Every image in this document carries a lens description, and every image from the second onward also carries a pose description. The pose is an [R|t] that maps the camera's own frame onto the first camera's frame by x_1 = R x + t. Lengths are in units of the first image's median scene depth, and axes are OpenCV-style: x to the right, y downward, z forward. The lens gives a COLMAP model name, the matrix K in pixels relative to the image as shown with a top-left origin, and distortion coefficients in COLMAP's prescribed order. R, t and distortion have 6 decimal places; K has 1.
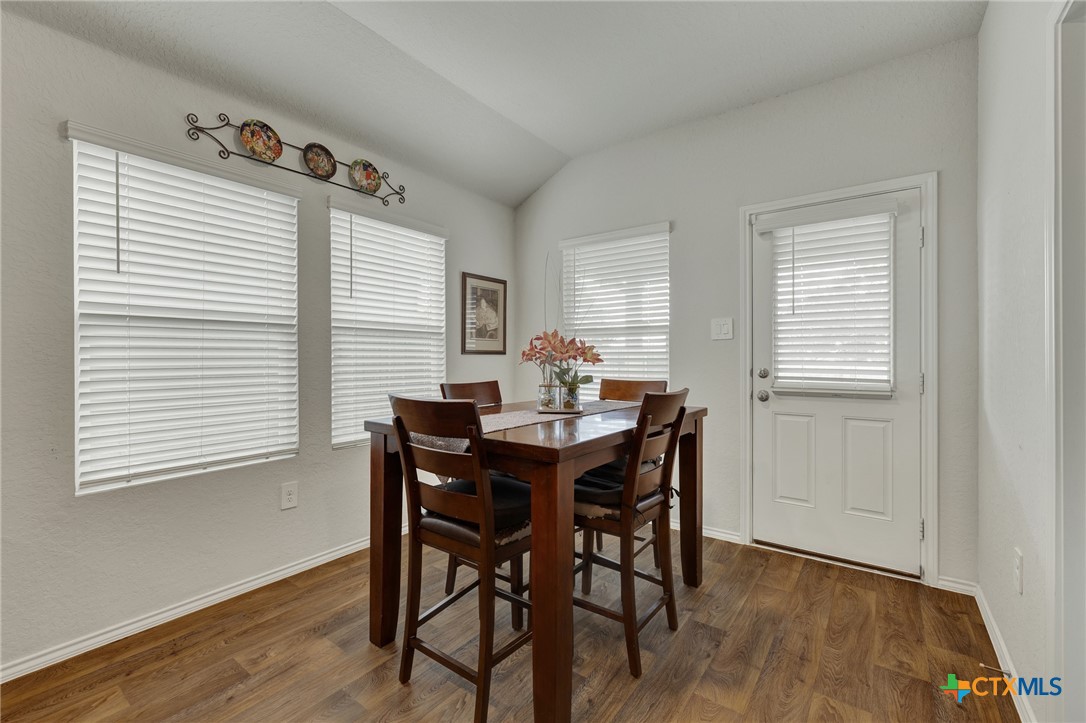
lens RADIAL K [[465.4, 0, 544.5], [0, 465.4, 360.7], [0, 0, 1]] dist [-0.002732, 0.001718]
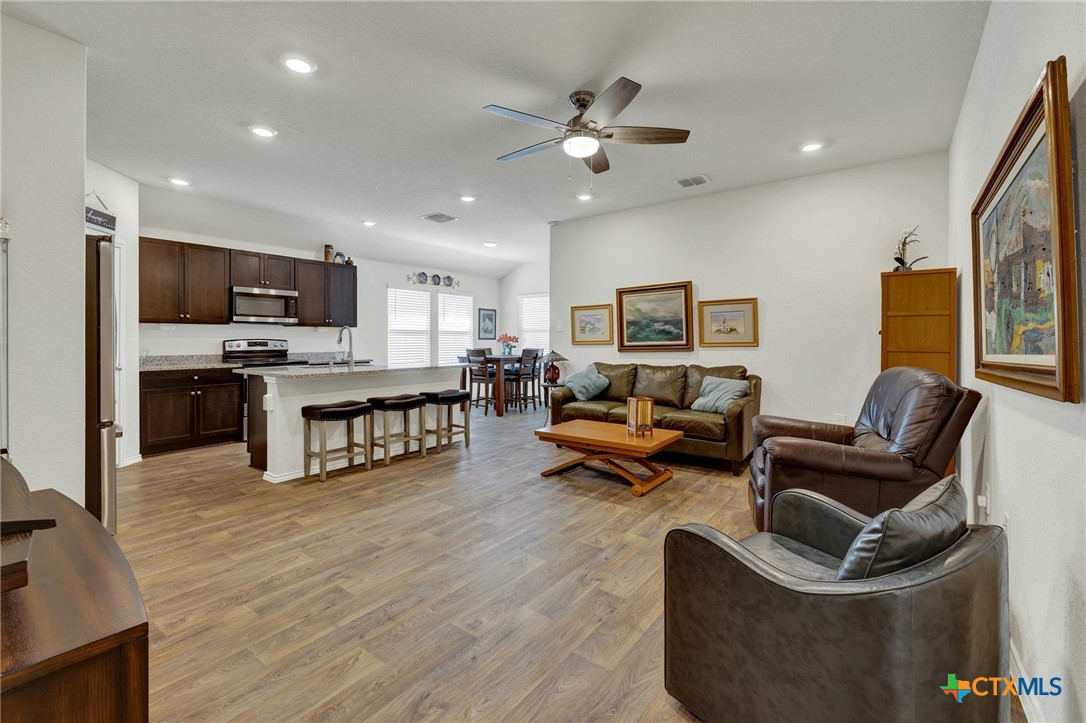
lens RADIAL K [[465.4, 0, 544.9], [0, 465.4, 336.4], [0, 0, 1]] dist [-0.002732, 0.001718]
pose [[0.999980, 0.003641, -0.005120, 0.285878], [-0.003727, 0.999850, -0.016908, 0.016432], [0.005058, 0.016927, 0.999844, -2.208570]]
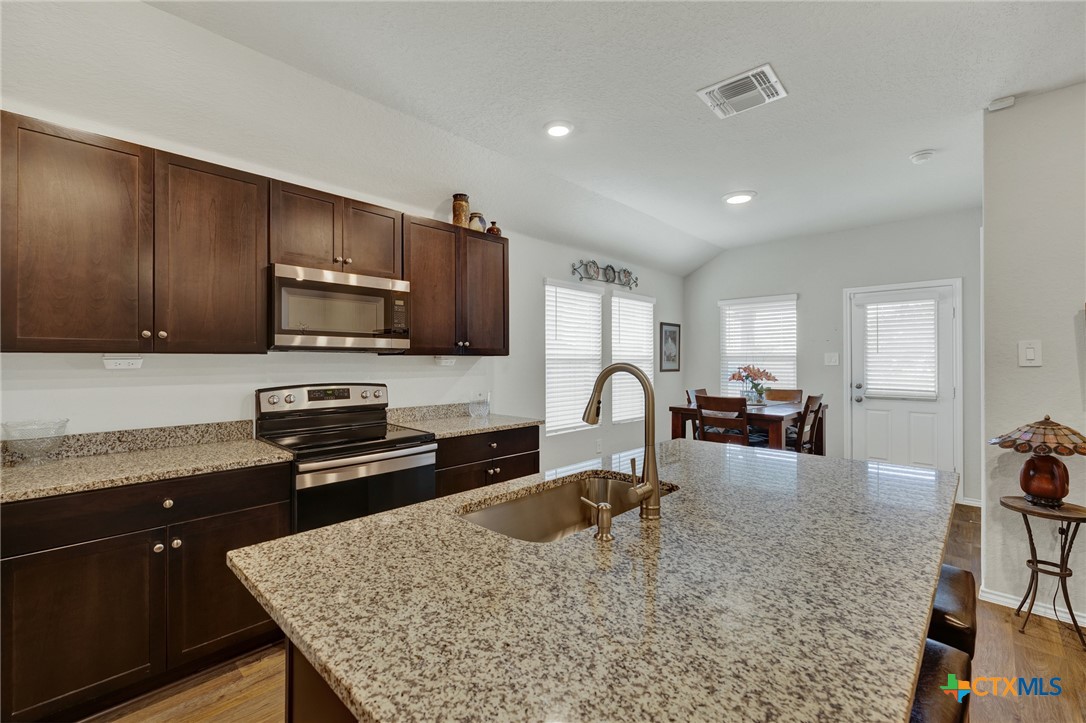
lens RADIAL K [[465.4, 0, 544.4], [0, 465.4, 357.2], [0, 0, 1]] dist [-0.002732, 0.001718]
pose [[0.991389, 0.002421, -0.130928, -0.499958], [-0.004737, 0.999838, -0.017384, -0.047977], [0.130865, 0.017855, 0.991239, -0.938423]]
